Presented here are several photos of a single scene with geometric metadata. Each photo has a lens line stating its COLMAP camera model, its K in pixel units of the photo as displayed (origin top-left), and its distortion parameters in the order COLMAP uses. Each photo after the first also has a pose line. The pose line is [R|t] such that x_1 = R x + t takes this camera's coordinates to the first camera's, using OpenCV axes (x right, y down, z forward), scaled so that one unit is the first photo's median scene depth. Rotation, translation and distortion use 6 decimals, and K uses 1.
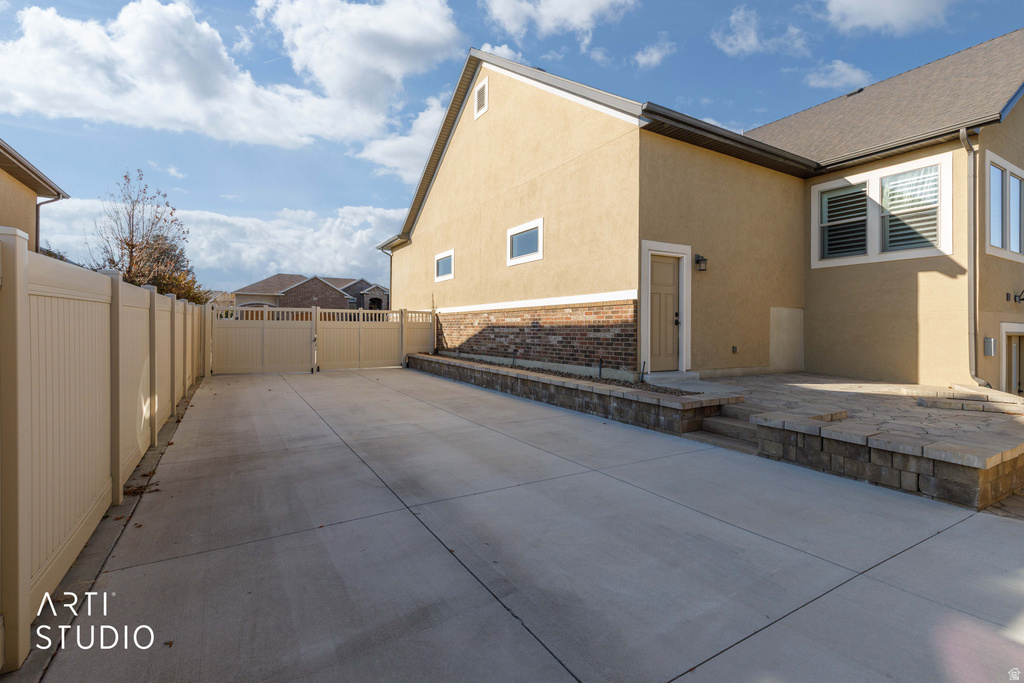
lens RADIAL K [[463.3, 0, 507.1], [0, 463.3, 327.8], [0, 0, 1]] dist [0.002743, -0.000080]
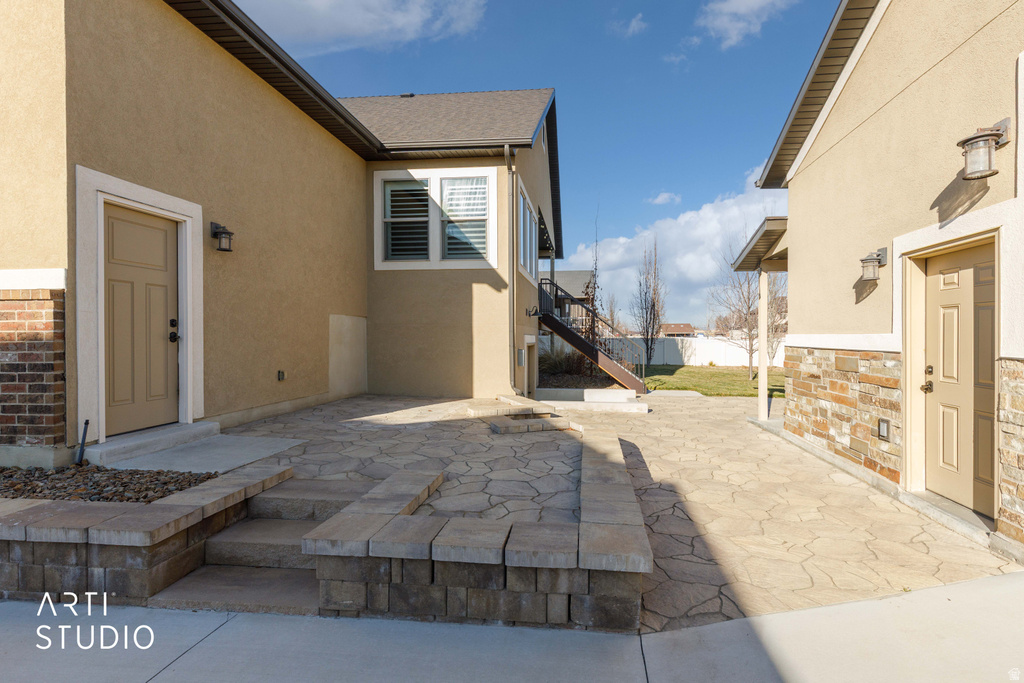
lens RADIAL K [[482.8, 0, 535.2], [0, 482.8, 338.4], [0, 0, 1]] dist [0.009044, -0.000005]
pose [[0.599037, -0.009163, 0.800669, 0.151797], [0.001891, 0.999948, 0.010029, -0.014446], [-0.800719, -0.004493, 0.599023, 0.287098]]
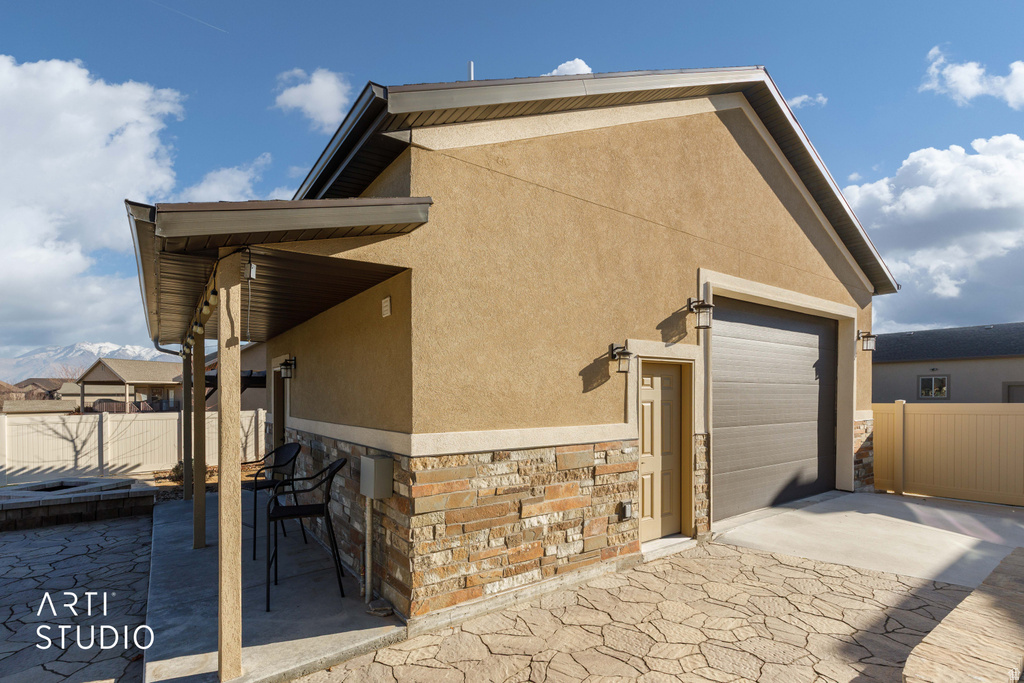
lens RADIAL K [[478.7, 0, 510.2], [0, 478.7, 393.9], [0, 0, 1]] dist [0.001961, 0.000046]
pose [[-0.995564, -0.005547, -0.093922, 1.001645], [-0.005339, 0.999983, -0.002460, -0.047390], [0.093934, -0.001947, -0.995577, 0.860112]]
